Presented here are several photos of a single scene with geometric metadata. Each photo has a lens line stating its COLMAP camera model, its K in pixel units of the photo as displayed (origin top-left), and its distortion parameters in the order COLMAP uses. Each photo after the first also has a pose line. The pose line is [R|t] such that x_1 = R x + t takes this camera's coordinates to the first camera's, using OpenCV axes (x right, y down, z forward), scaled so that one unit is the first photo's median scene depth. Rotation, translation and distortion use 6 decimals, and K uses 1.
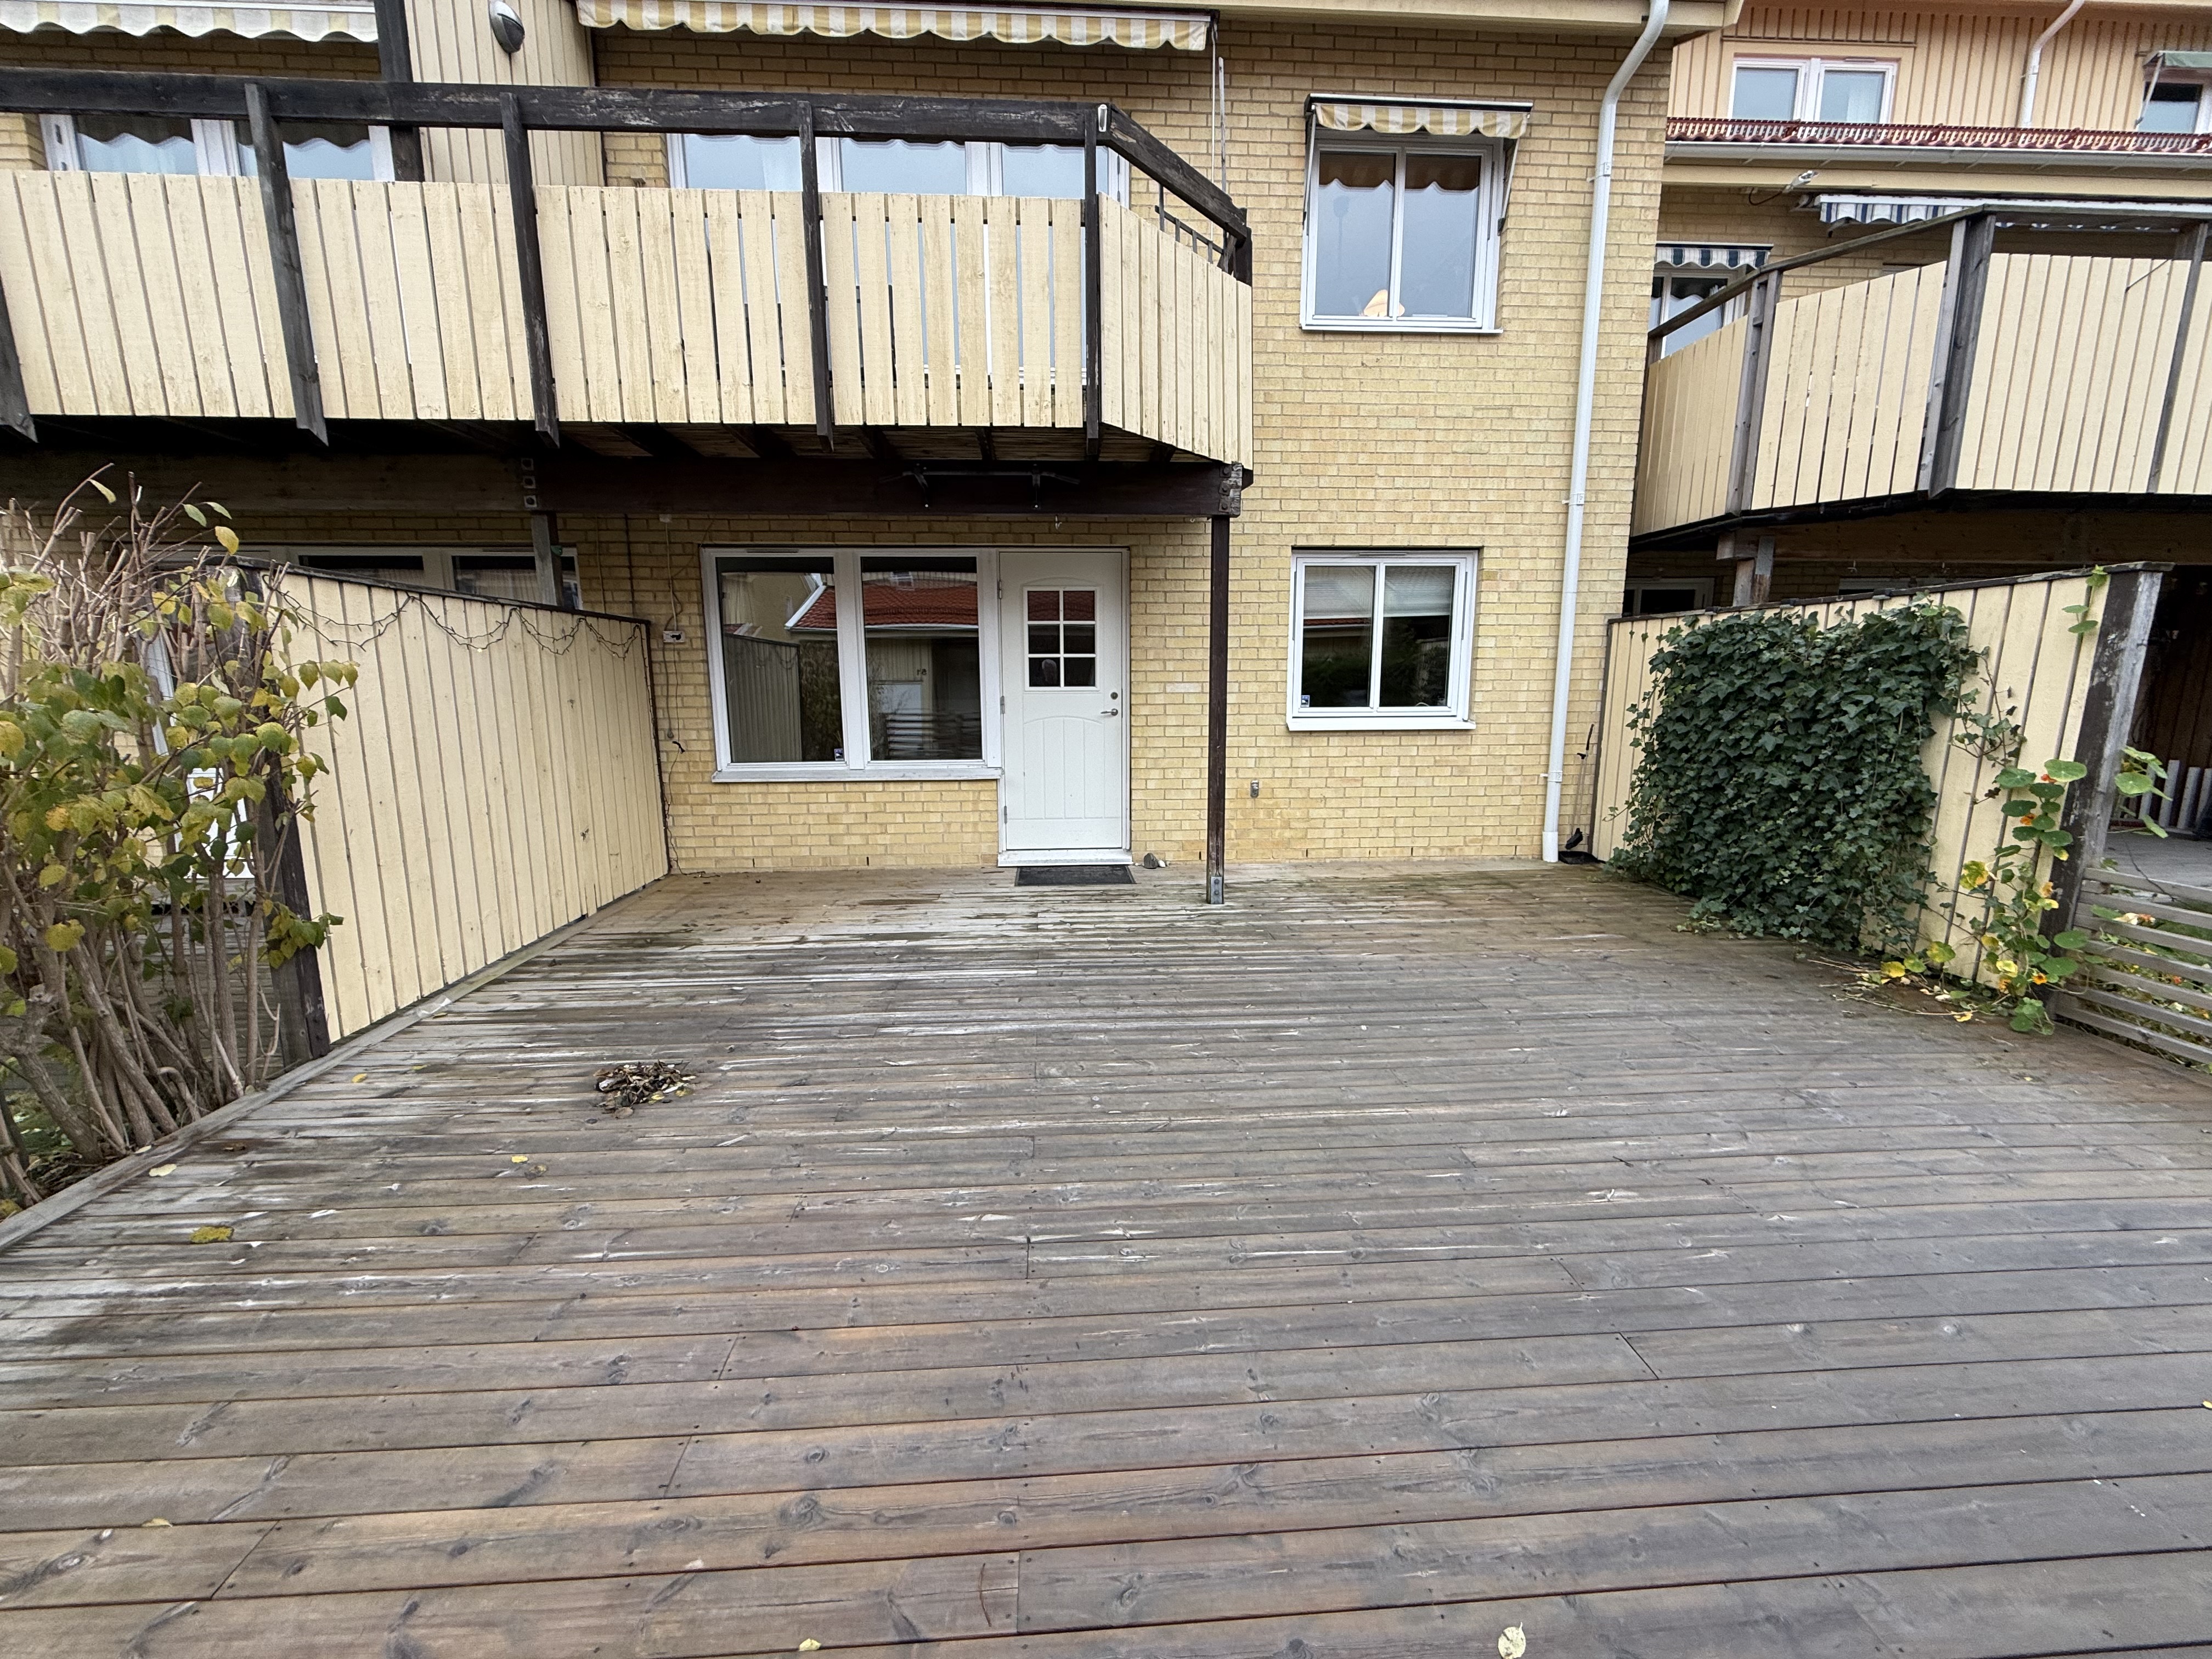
lens RADIAL K [[873.4, 0, 1101.5], [0, 873.4, 827.8], [0, 0, 1]] dist [-0.000508, -0.000161]
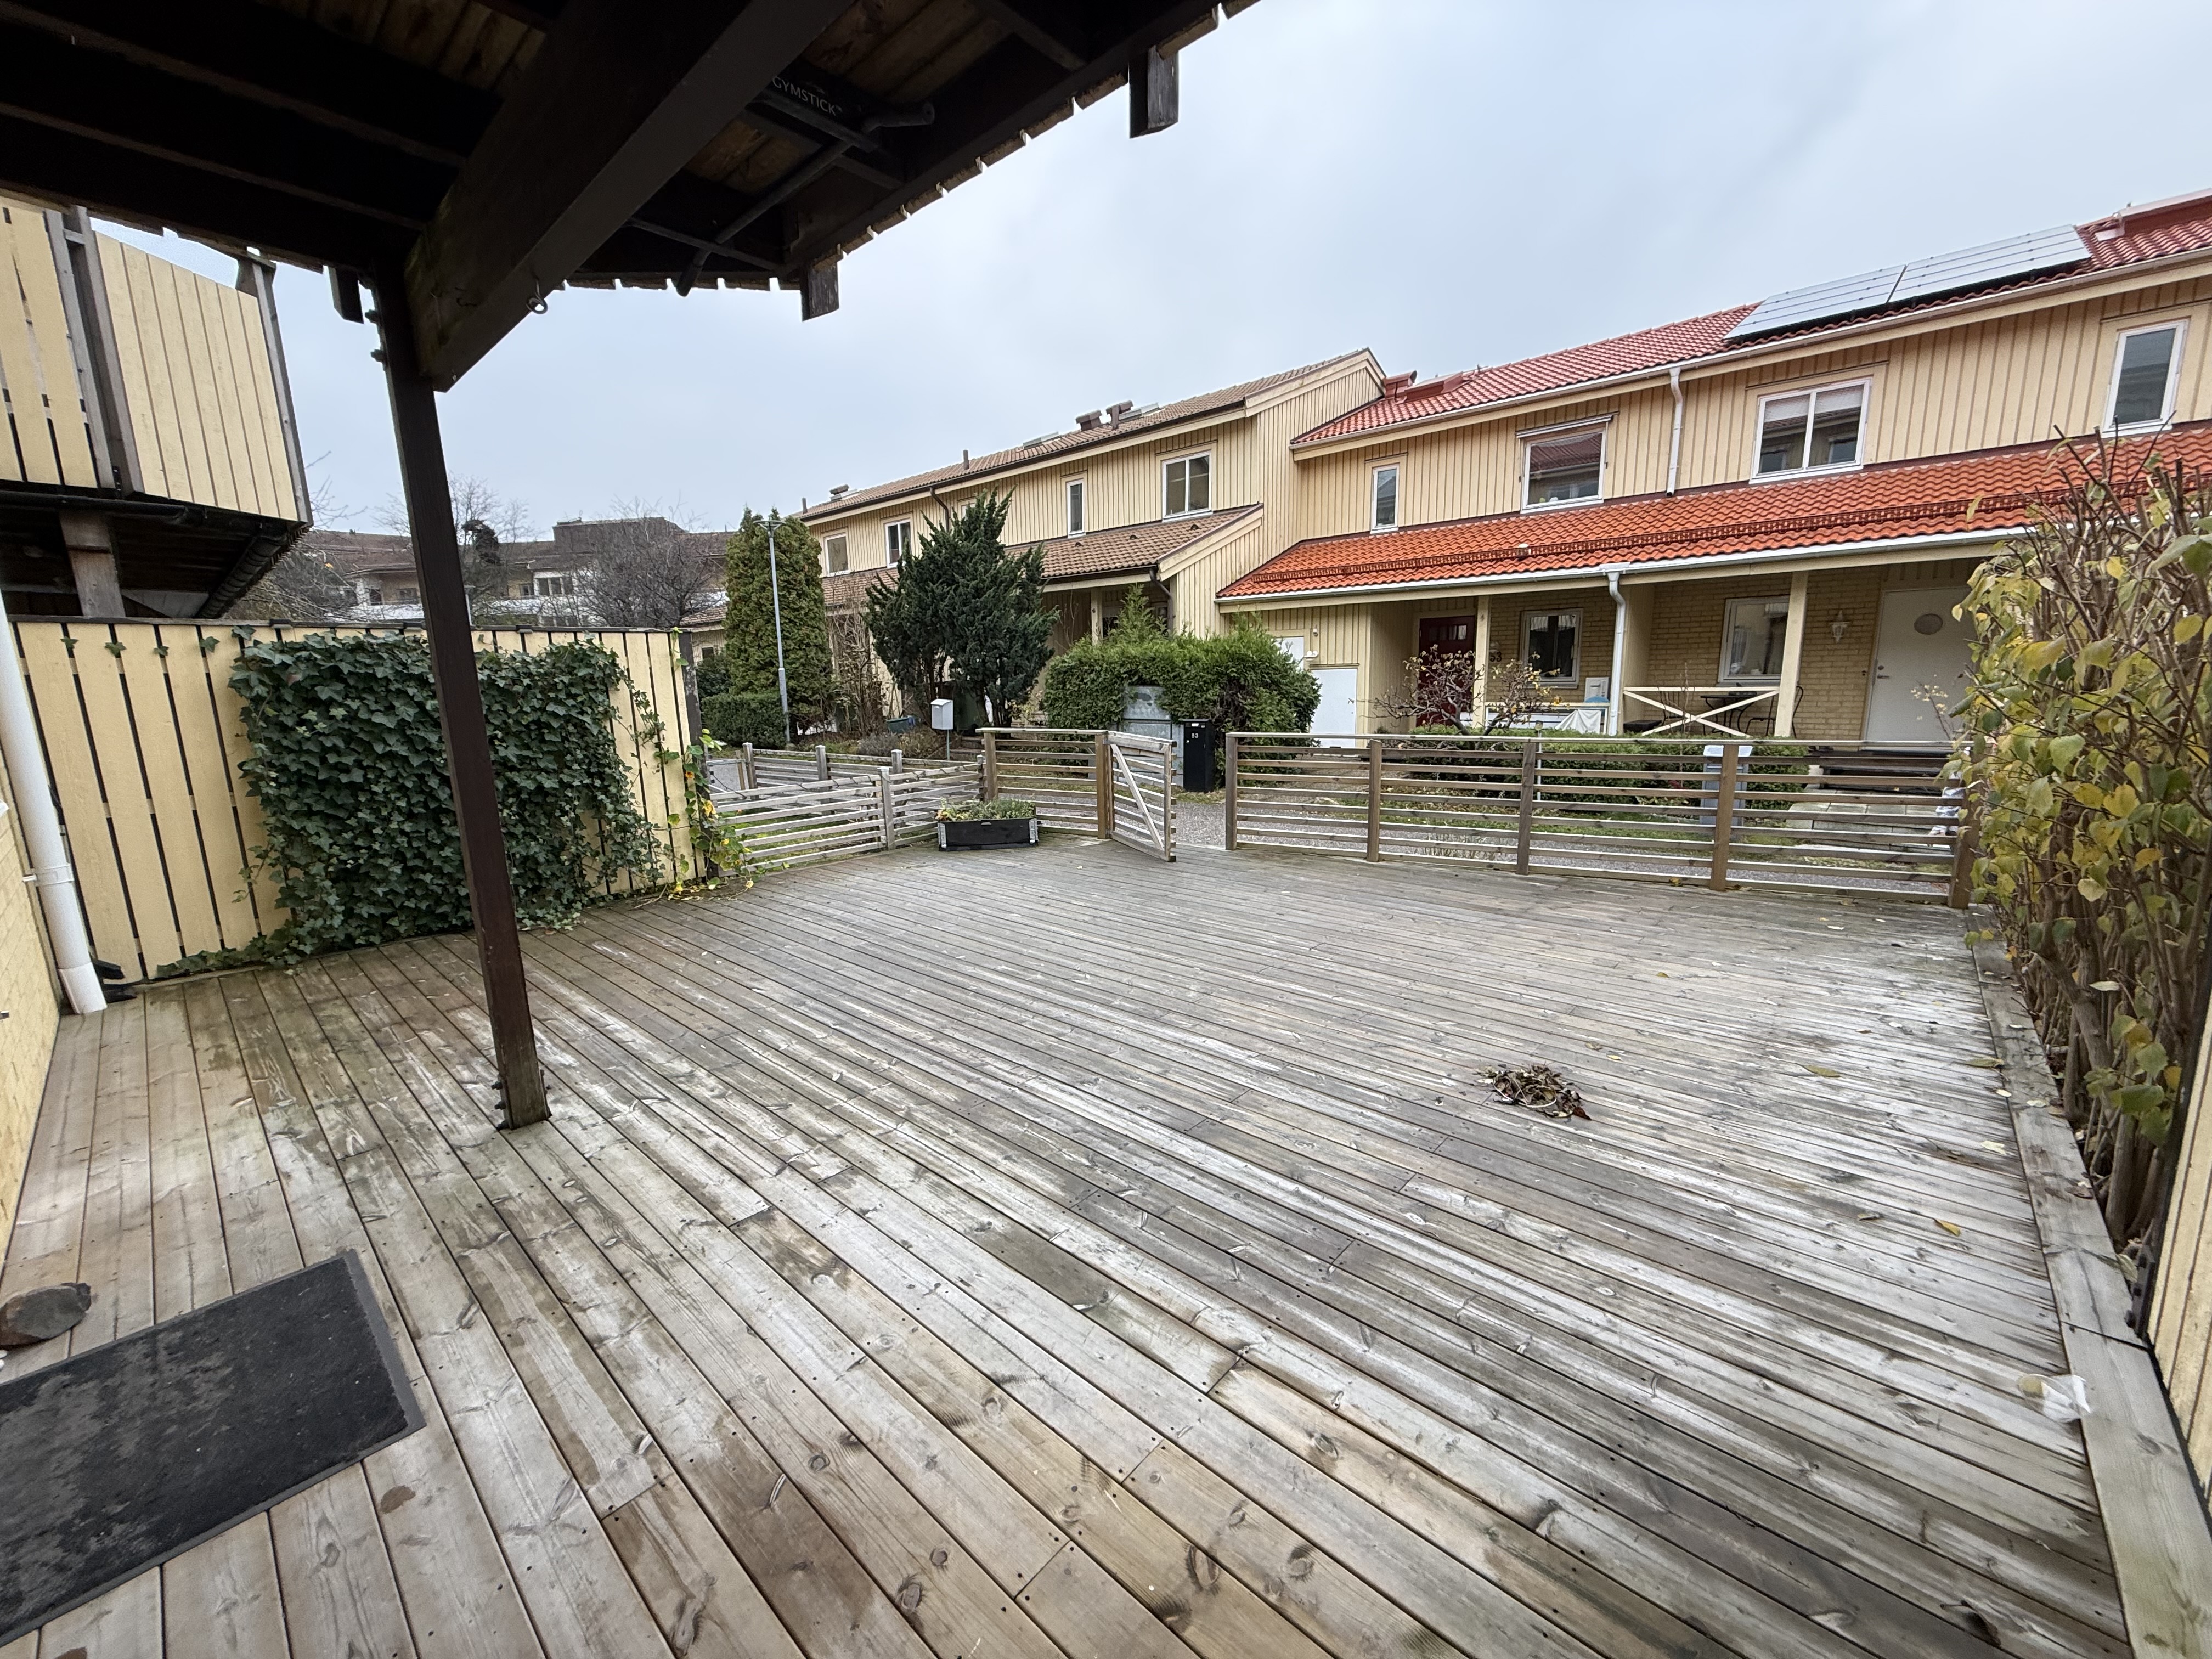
lens RADIAL K [[873.4, 0, 1101.5], [0, 873.4, 827.8], [0, 0, 1]] dist [-0.000508, -0.000161]
pose [[-0.694934, -0.105292, 0.711323, -0.643988], [0.147094, 0.947488, 0.283954, -0.250320], [-0.703868, 0.301960, -0.642954, 1.413765]]
